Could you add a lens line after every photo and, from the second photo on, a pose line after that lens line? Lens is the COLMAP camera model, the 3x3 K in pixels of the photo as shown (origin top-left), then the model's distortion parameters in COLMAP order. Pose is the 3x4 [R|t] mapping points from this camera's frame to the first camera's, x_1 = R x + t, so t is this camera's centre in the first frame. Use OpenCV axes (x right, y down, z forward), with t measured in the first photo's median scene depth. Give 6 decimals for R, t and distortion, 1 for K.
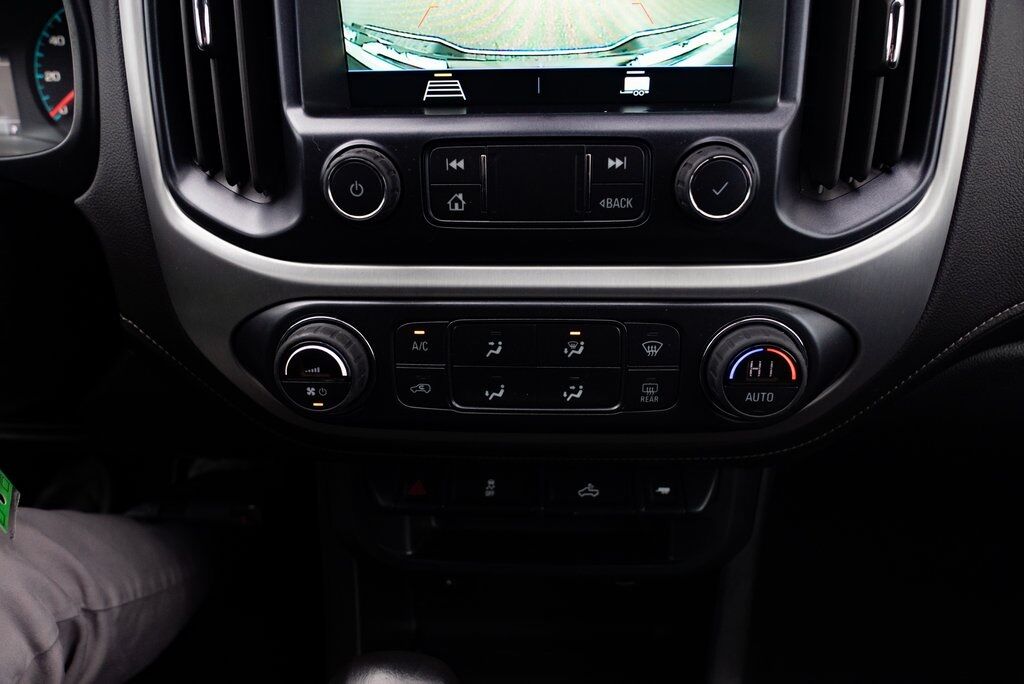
lens RADIAL K [[709.1, 0, 512.0], [0, 709.1, 342.0], [0, 0, 1]] dist [-0.008372, -0.000330]
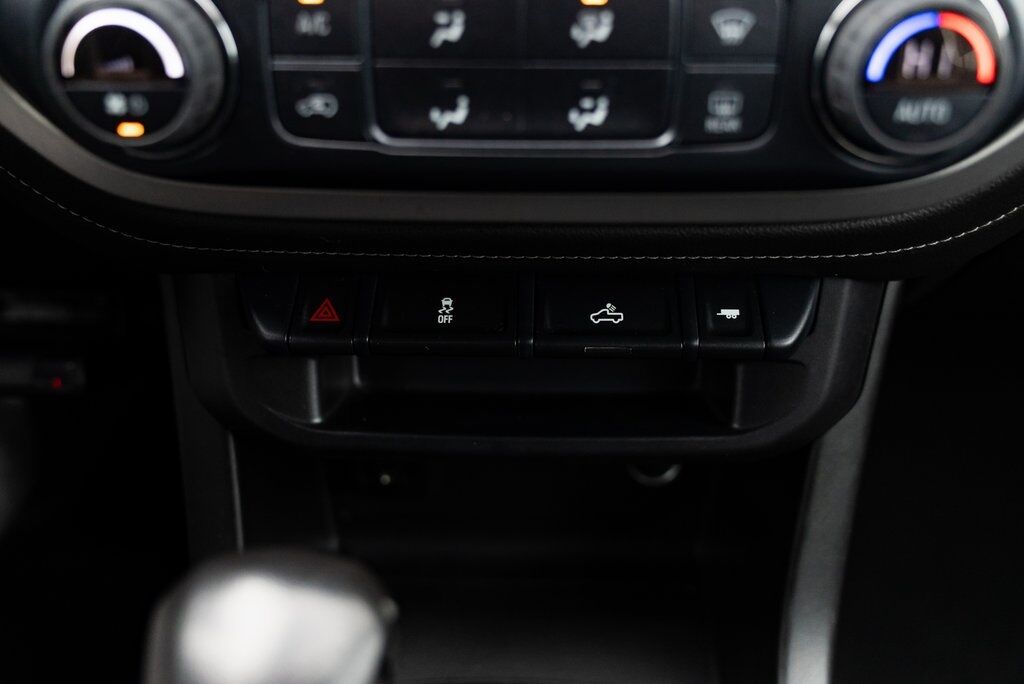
lens RADIAL K [[958.6, 0, 512.0], [0, 958.6, 342.0], [0, 0, 1]] dist [0.000228, 0.007629]
pose [[0.999616, -0.001076, 0.027706, 0.004026], [-0.002671, 0.990865, 0.134832, 0.145575], [-0.027598, -0.134855, 0.990481, 0.215729]]
